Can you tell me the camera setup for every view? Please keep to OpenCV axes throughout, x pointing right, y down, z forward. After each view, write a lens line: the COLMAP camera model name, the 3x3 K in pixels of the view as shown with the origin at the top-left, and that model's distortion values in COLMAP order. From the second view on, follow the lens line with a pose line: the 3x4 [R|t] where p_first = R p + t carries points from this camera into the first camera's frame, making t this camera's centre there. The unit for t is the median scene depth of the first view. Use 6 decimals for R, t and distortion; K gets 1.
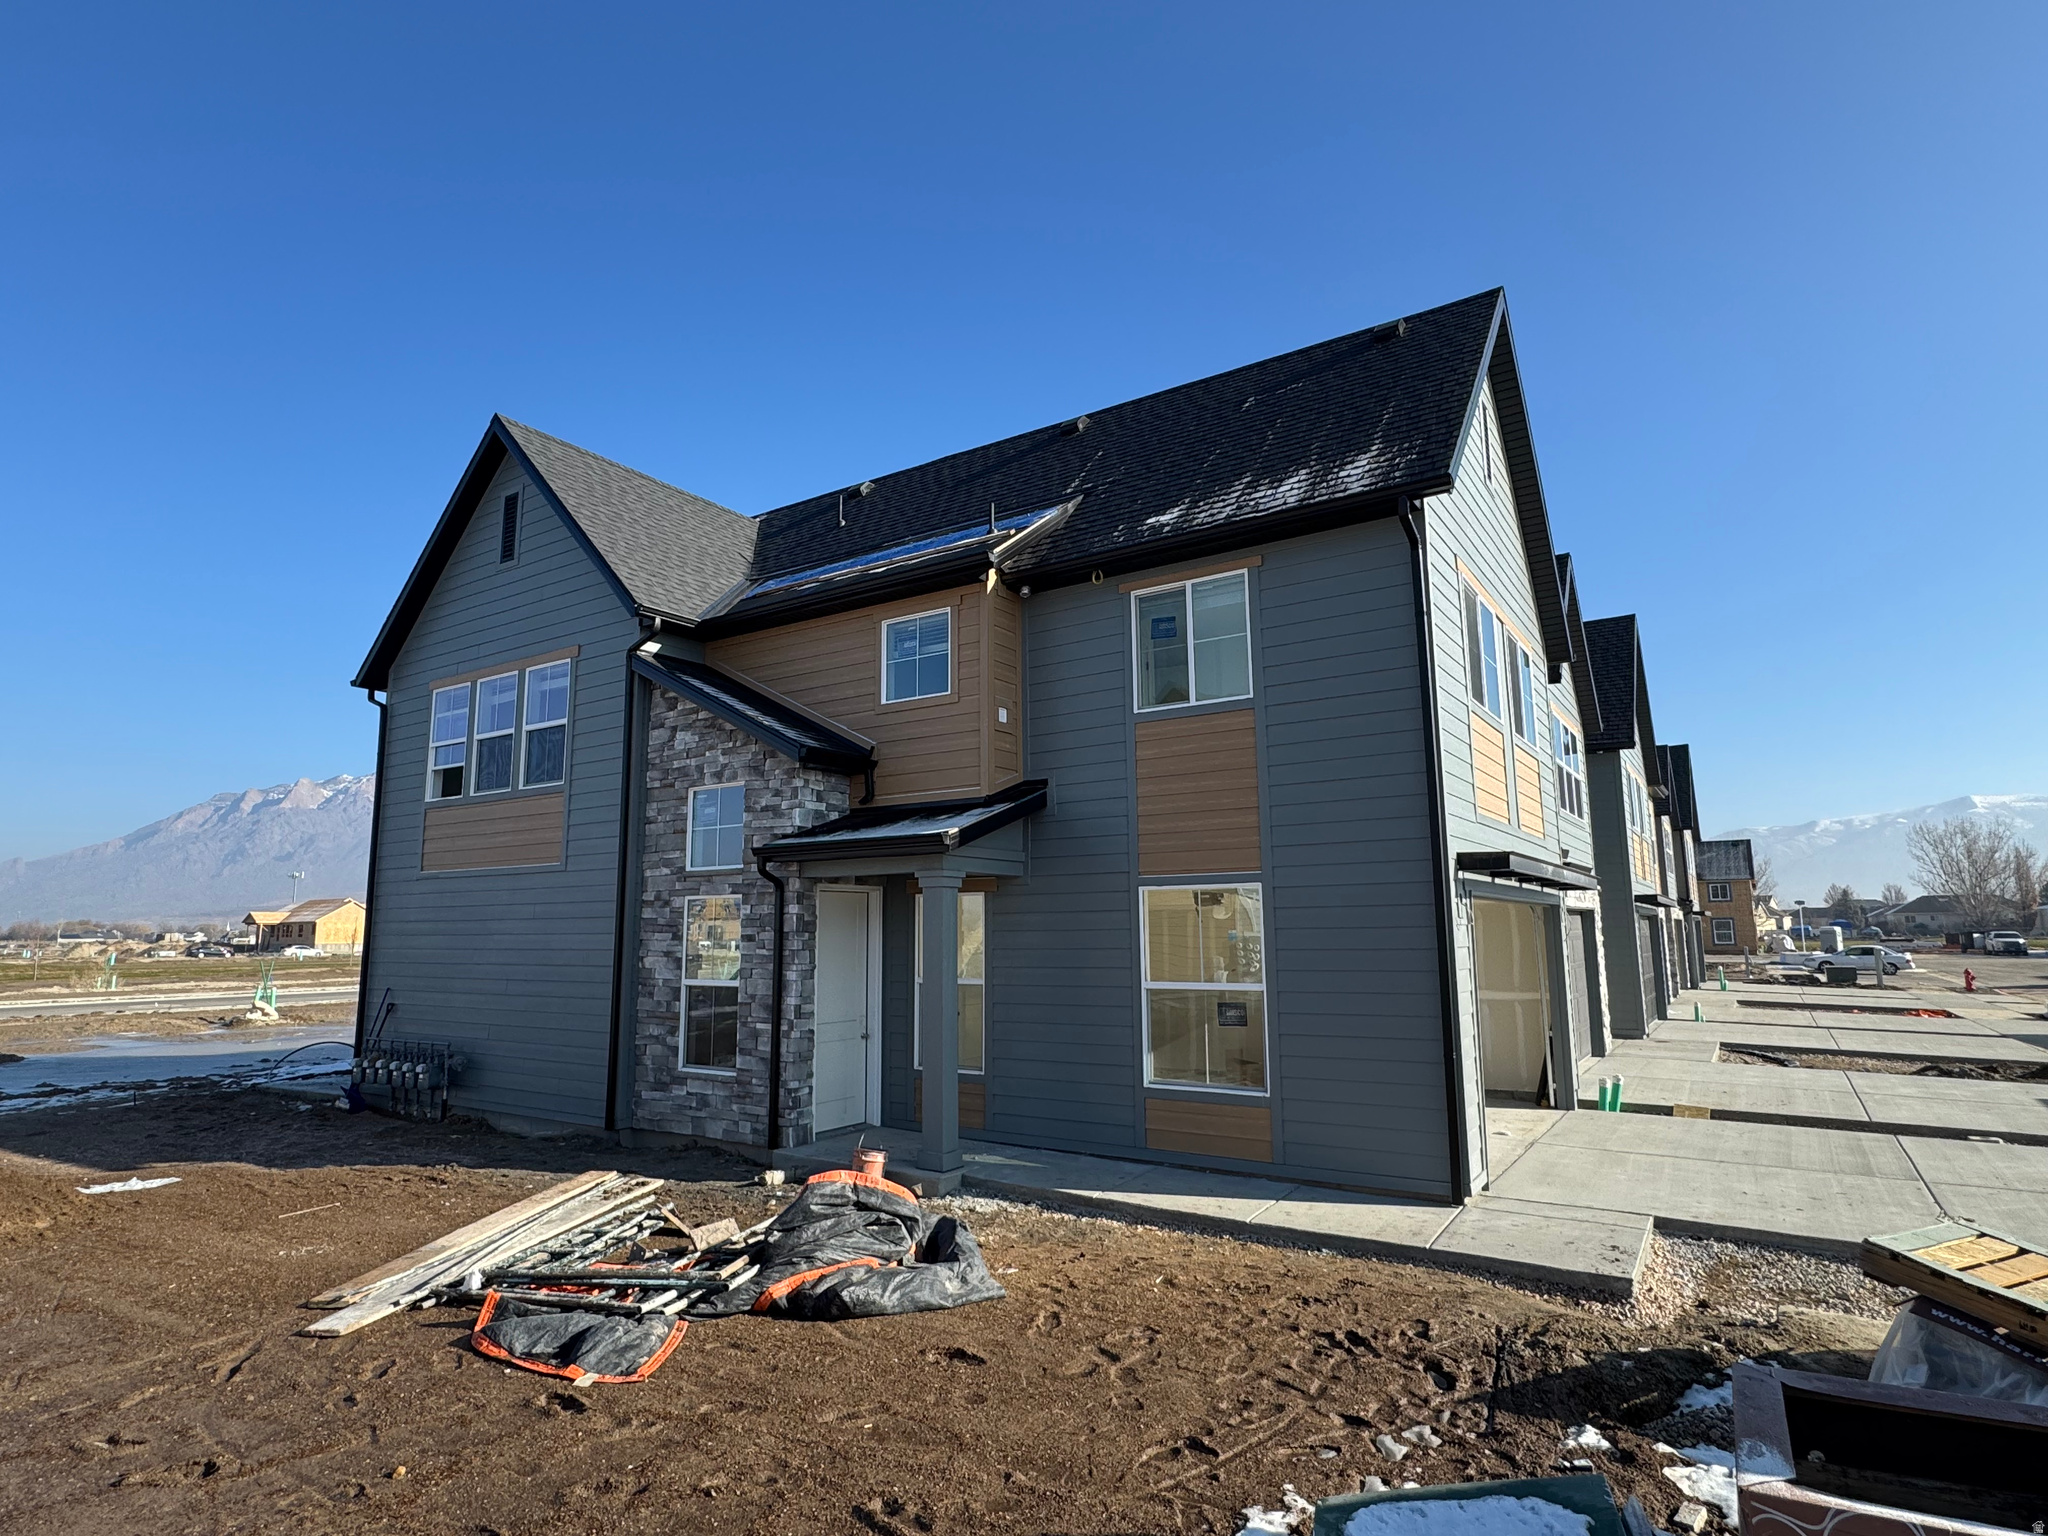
lens RADIAL K [[1074.3, 0, 1017.2], [0, 1074.3, 767.7], [0, 0, 1]] dist [-0.002810, 0.000925]
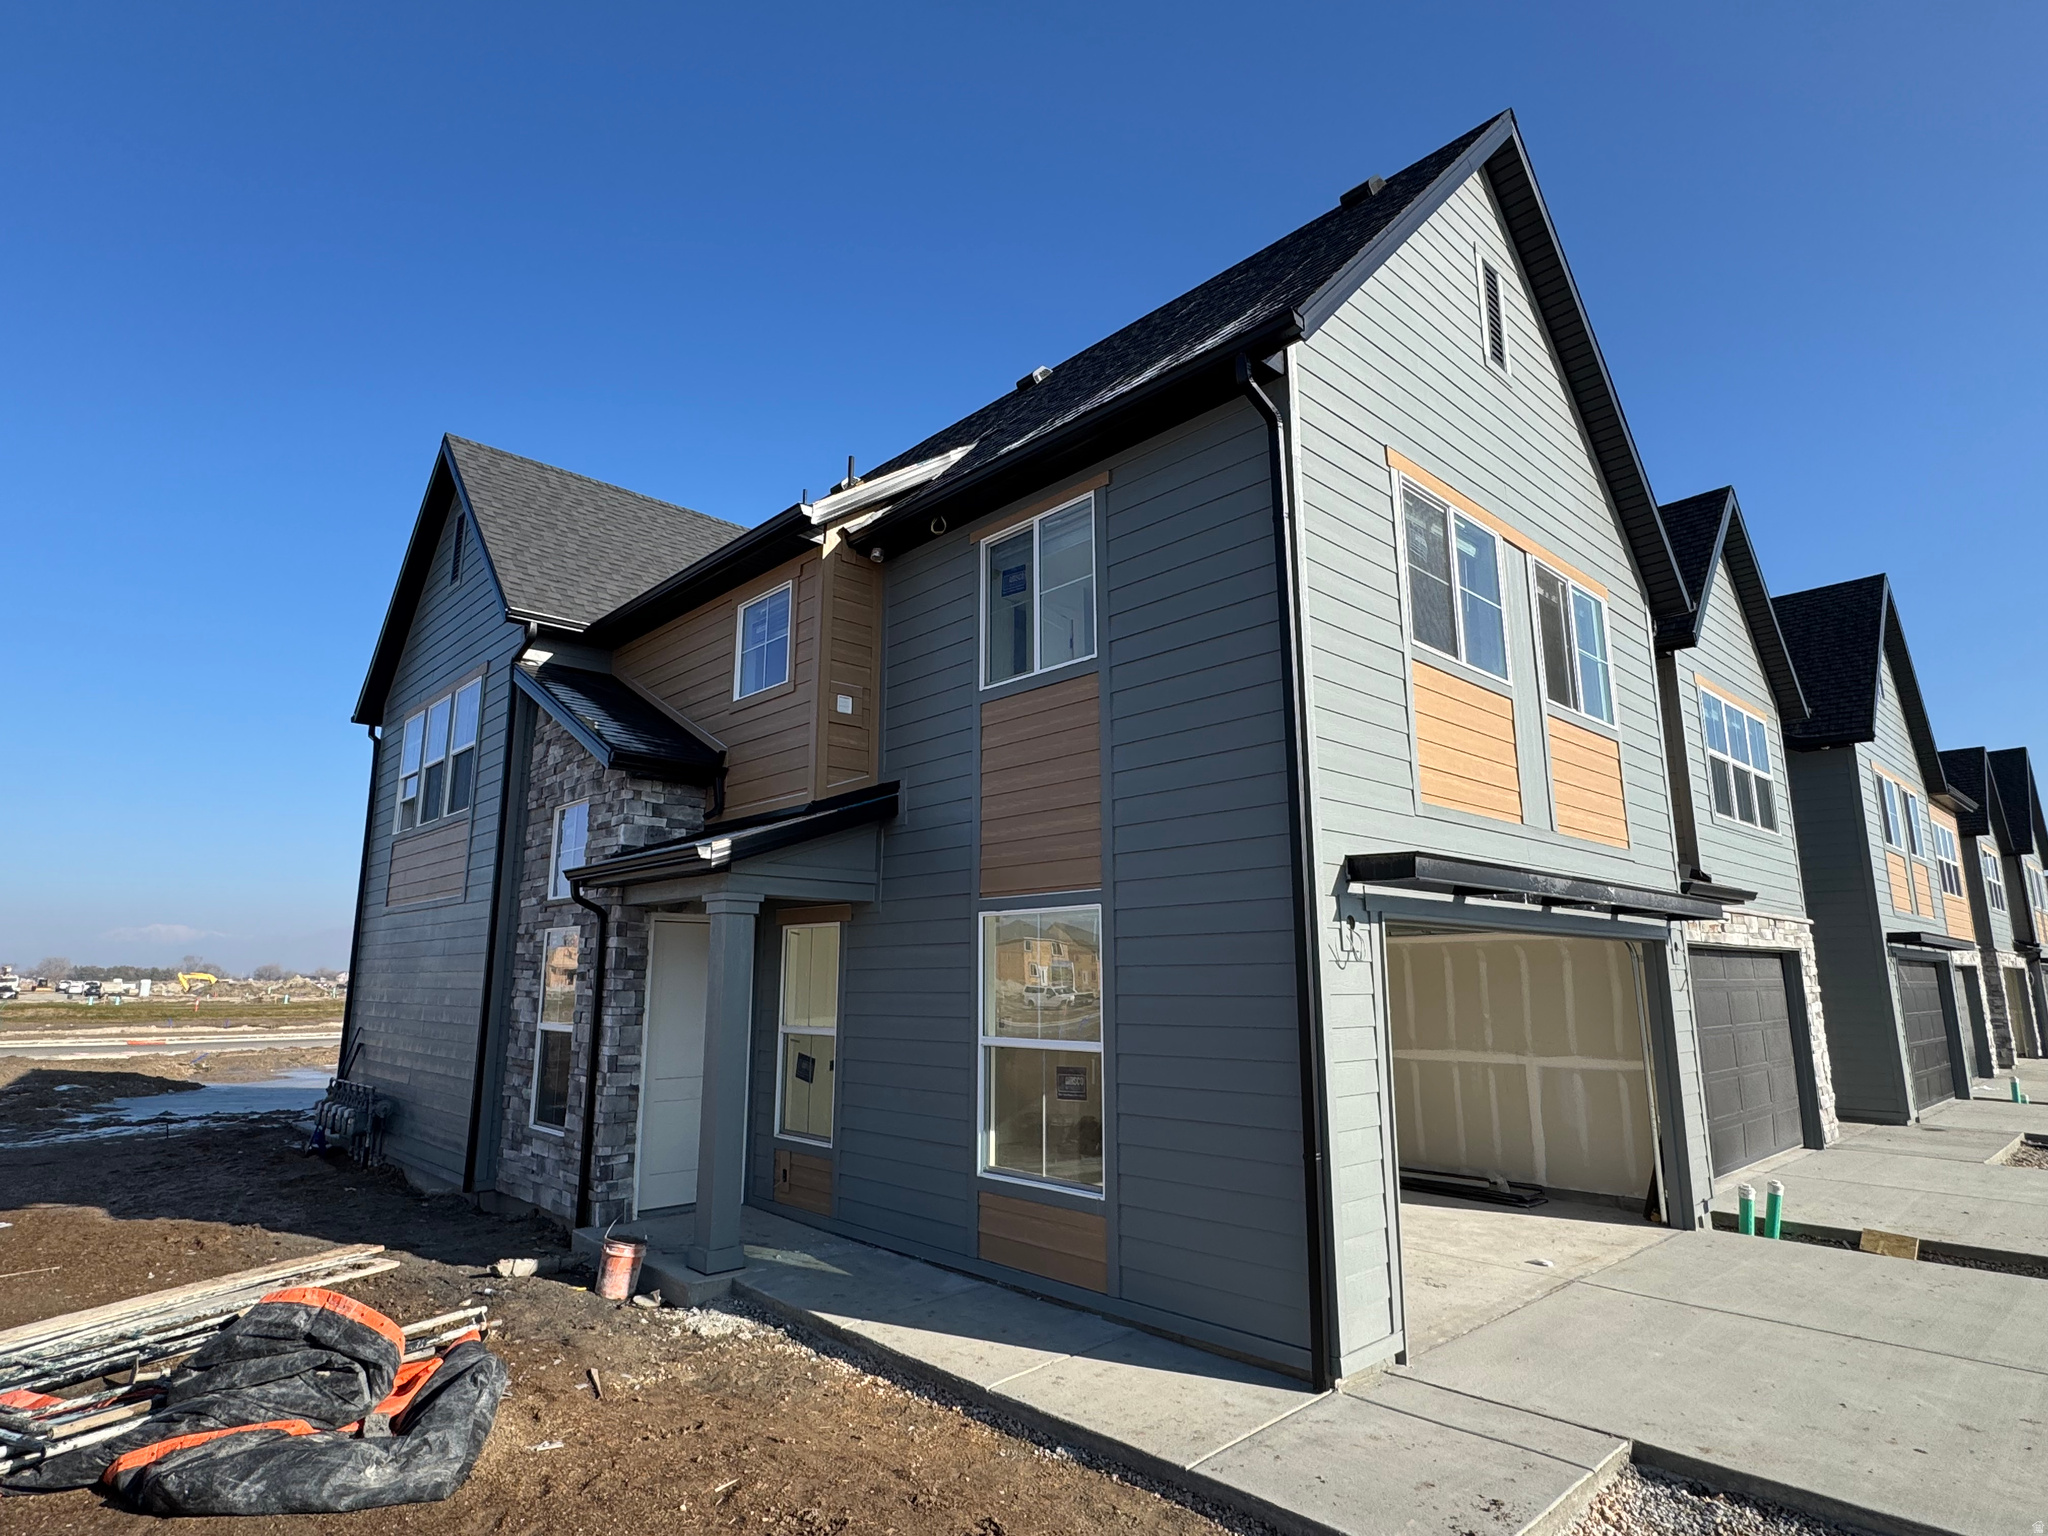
lens RADIAL K [[1074.3, 0, 1028.5], [0, 1074.3, 769.9], [0, 0, 1]] dist [-0.002810, 0.000925]
pose [[0.974508, -0.035376, -0.221547, 0.299072], [0.026184, 0.998675, -0.044292, 0.040507], [0.222820, 0.037362, 0.974143, 0.231754]]
